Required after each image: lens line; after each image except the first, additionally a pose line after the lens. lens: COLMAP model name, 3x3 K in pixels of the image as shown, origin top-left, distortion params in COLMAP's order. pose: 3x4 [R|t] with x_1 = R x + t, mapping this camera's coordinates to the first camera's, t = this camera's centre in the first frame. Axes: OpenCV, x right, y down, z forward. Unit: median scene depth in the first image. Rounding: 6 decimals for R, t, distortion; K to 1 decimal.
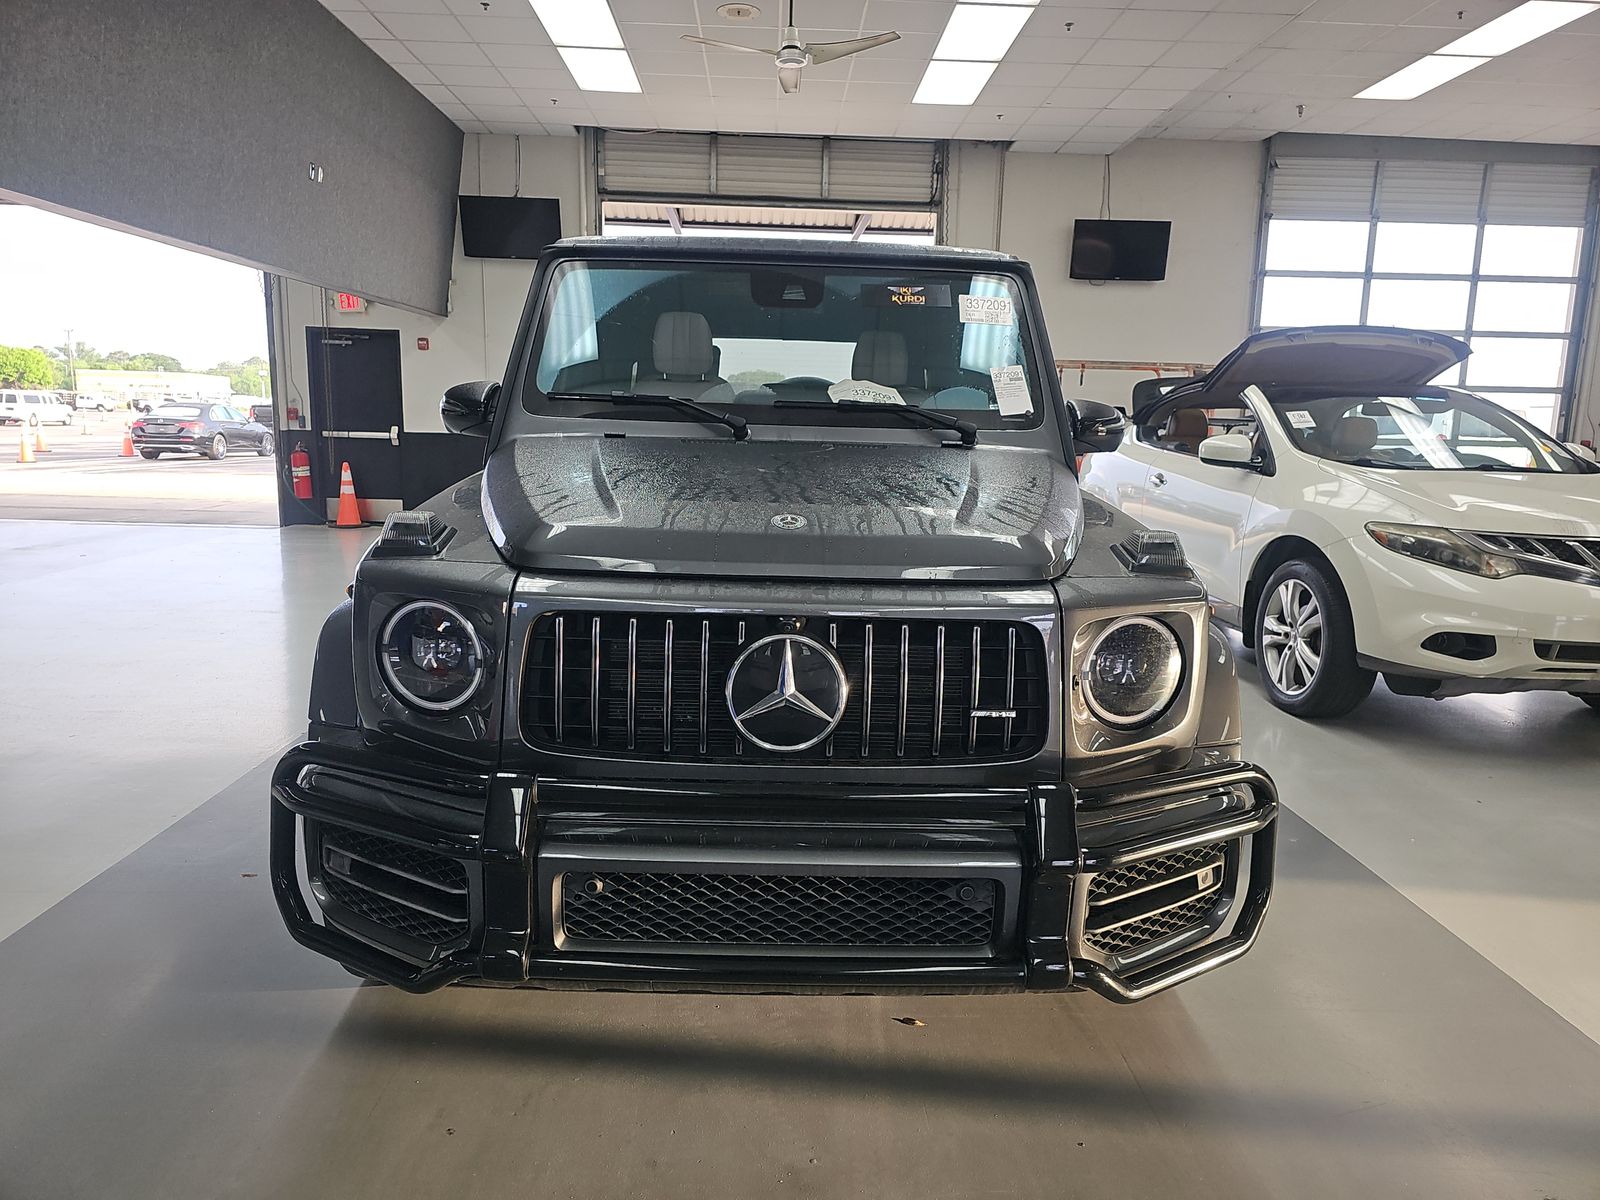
lens RADIAL K [[1063.5, 0, 783.0], [0, 1063.5, 597.7], [0, 0, 1]] dist [0.047140, -0.038107]
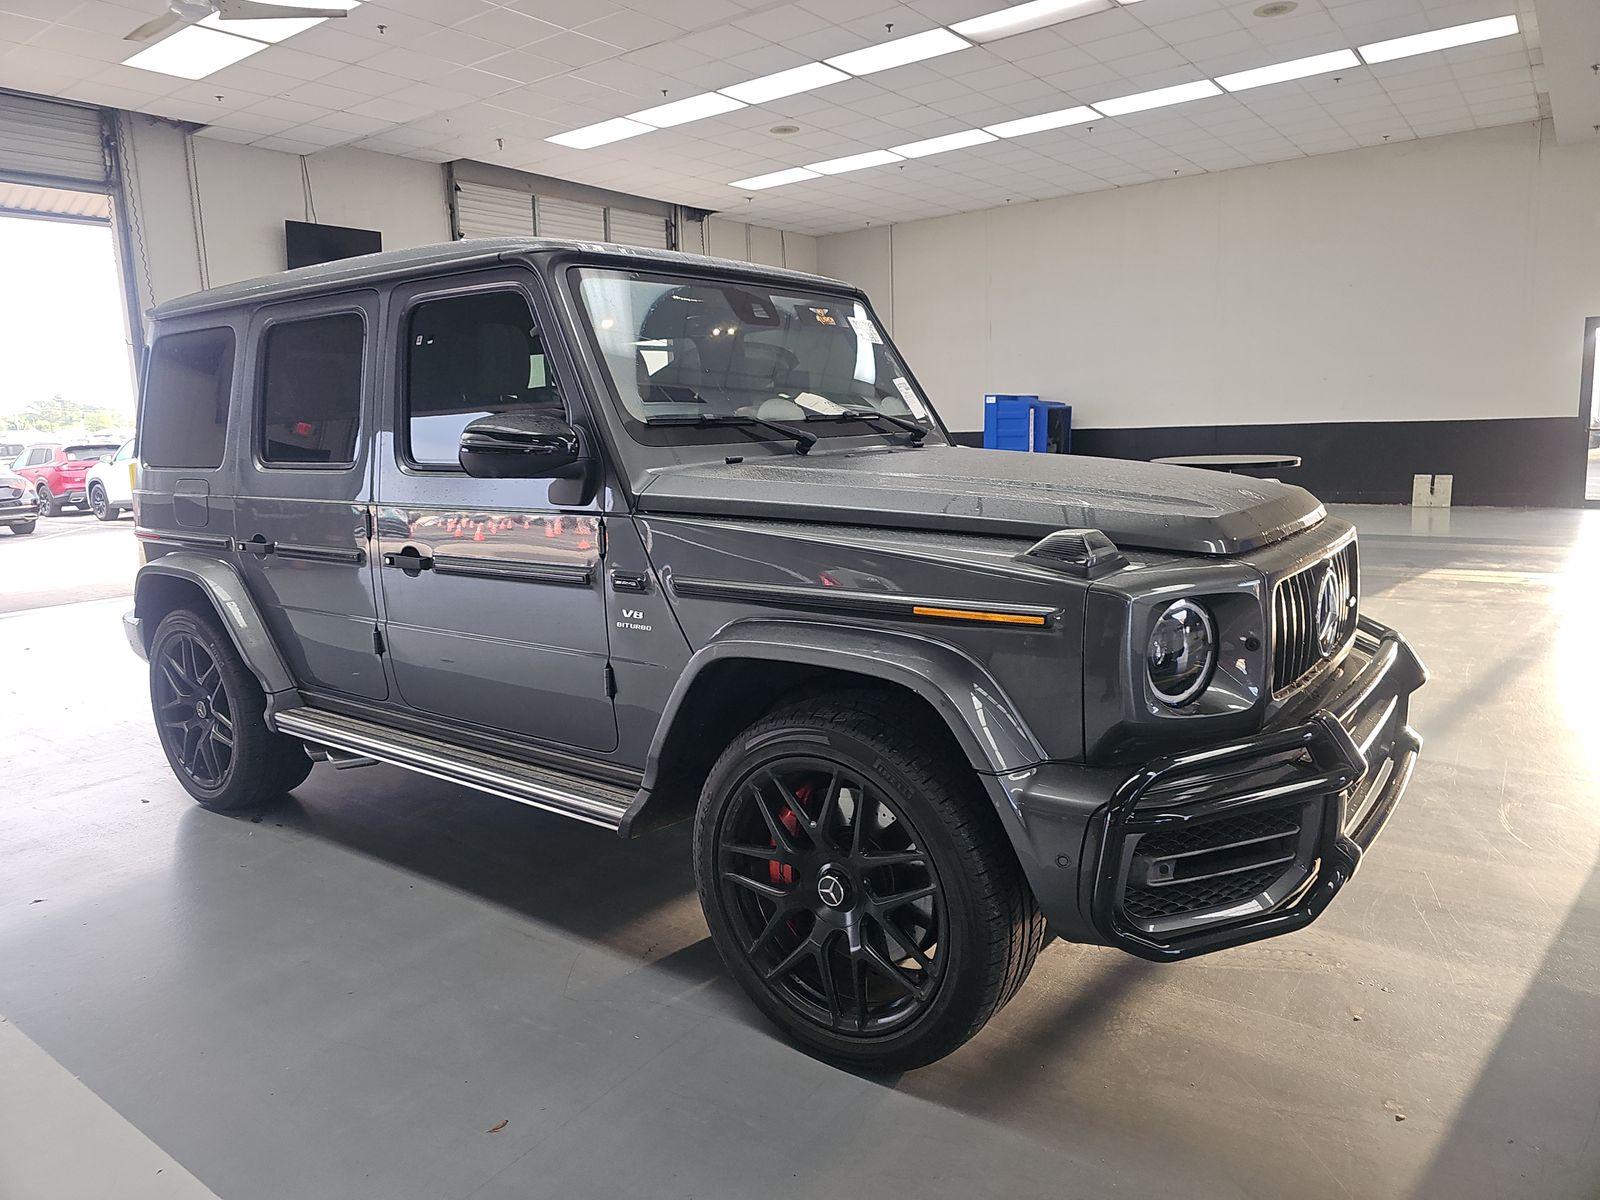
lens RADIAL K [[1040.8, 0, 810.9], [0, 1040.8, 593.1], [0, 0, 1]] dist [0.047080, -0.037022]
pose [[0.594617, -0.190058, 0.781223, -0.238326], [0.193610, 0.976914, 0.090303, -0.030112], [-0.780350, 0.097557, 0.617687, 0.108740]]
